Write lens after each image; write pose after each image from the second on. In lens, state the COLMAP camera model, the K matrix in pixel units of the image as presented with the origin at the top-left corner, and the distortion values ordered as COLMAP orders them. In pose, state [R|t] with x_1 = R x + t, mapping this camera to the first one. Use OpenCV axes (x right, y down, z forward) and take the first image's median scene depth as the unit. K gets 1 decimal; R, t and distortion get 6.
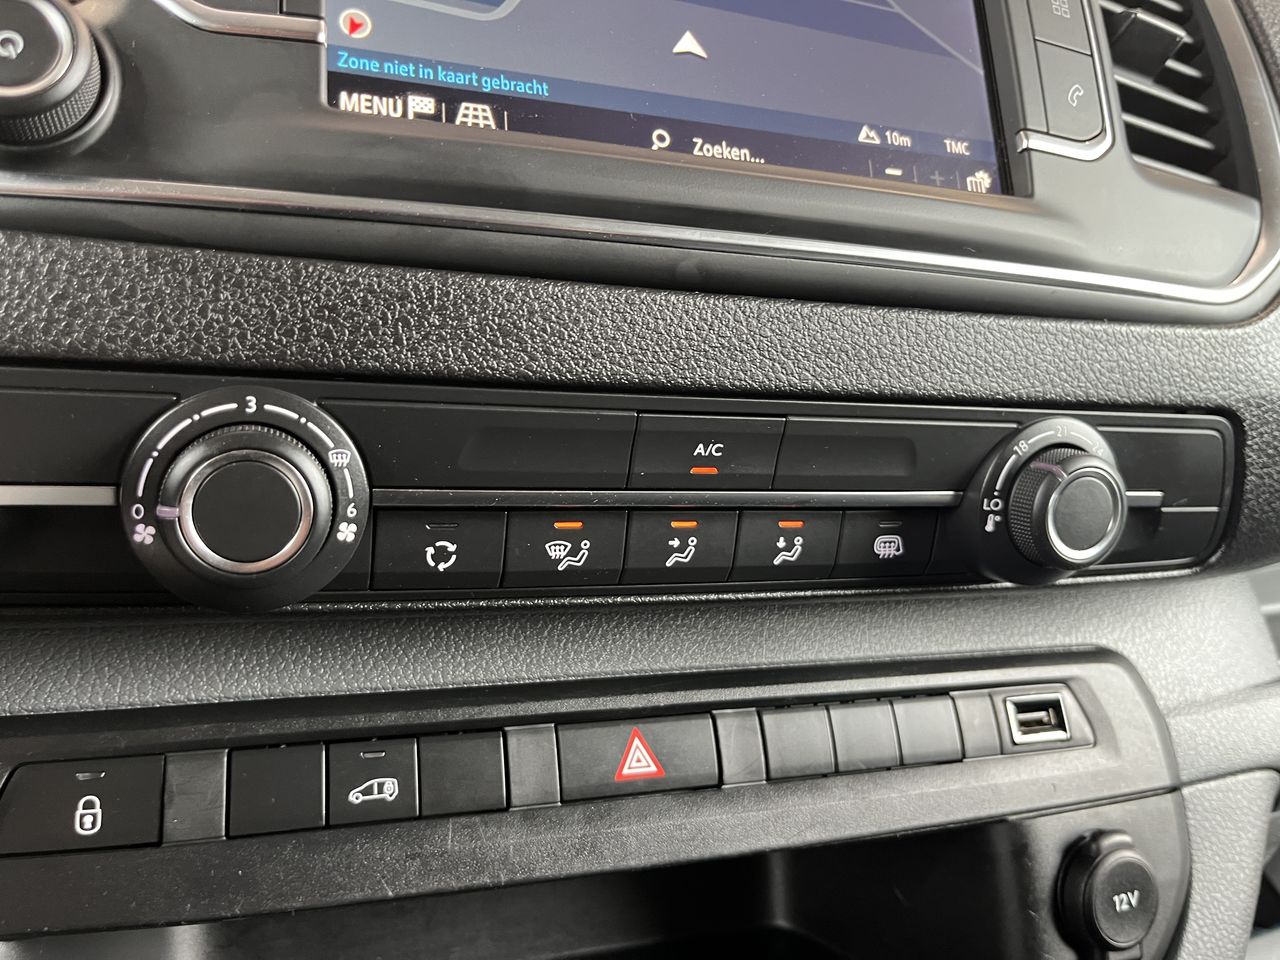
lens RADIAL K [[1070.6, 0, 640.0], [0, 1070.6, 480.0], [0, 0, 1]] dist [0.094877, -0.160956]
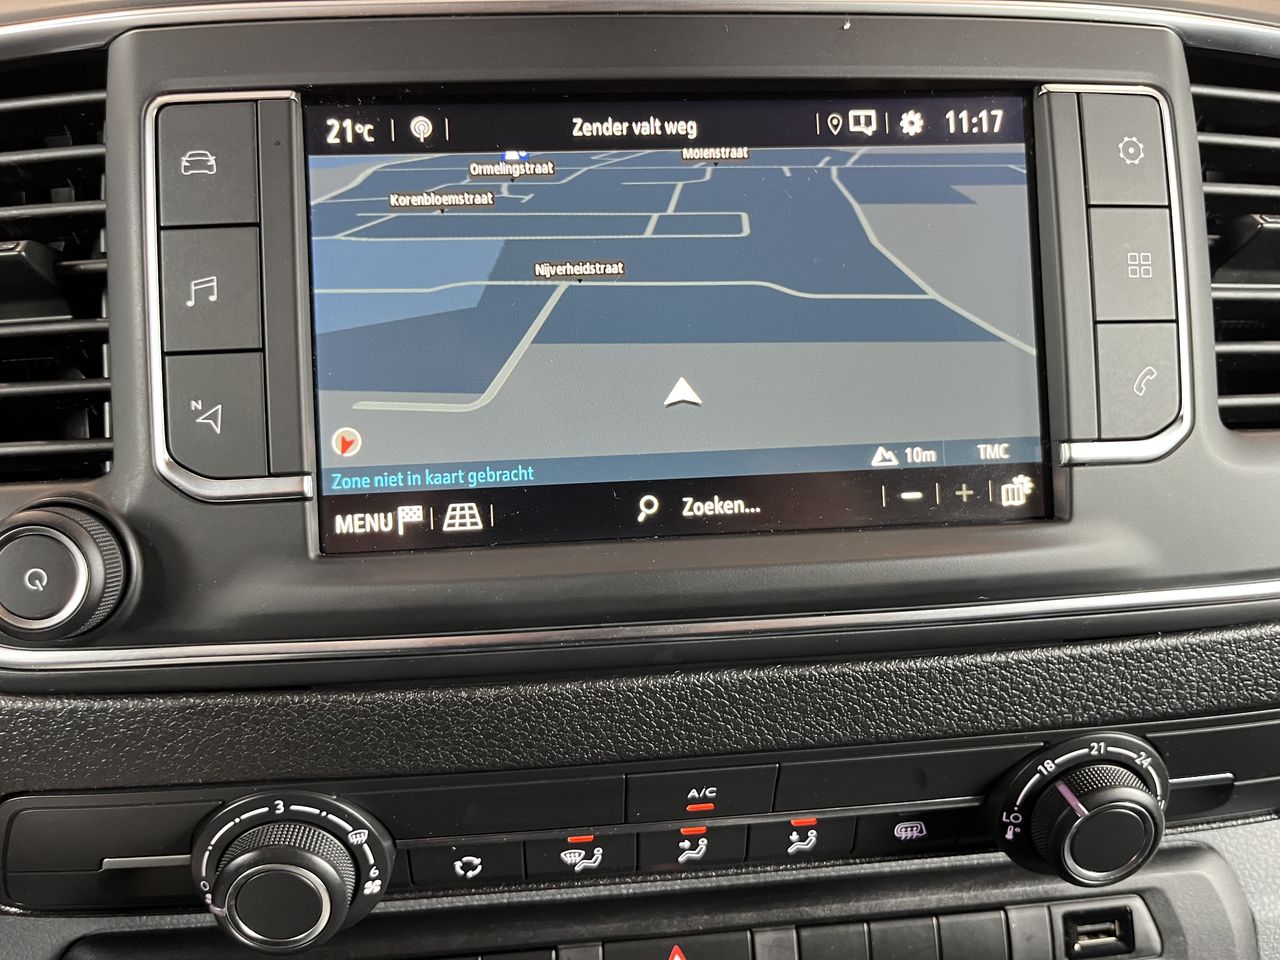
lens RADIAL K [[1070.6, 0, 640.0], [0, 1070.6, 480.0], [0, 0, 1]] dist [0.094877, -0.160956]
pose [[0.966281, 0.024814, -0.256290, 0.276030], [0.039835, 0.968956, 0.244003, -0.601866], [0.254388, -0.245985, 0.935296, 0.069234]]
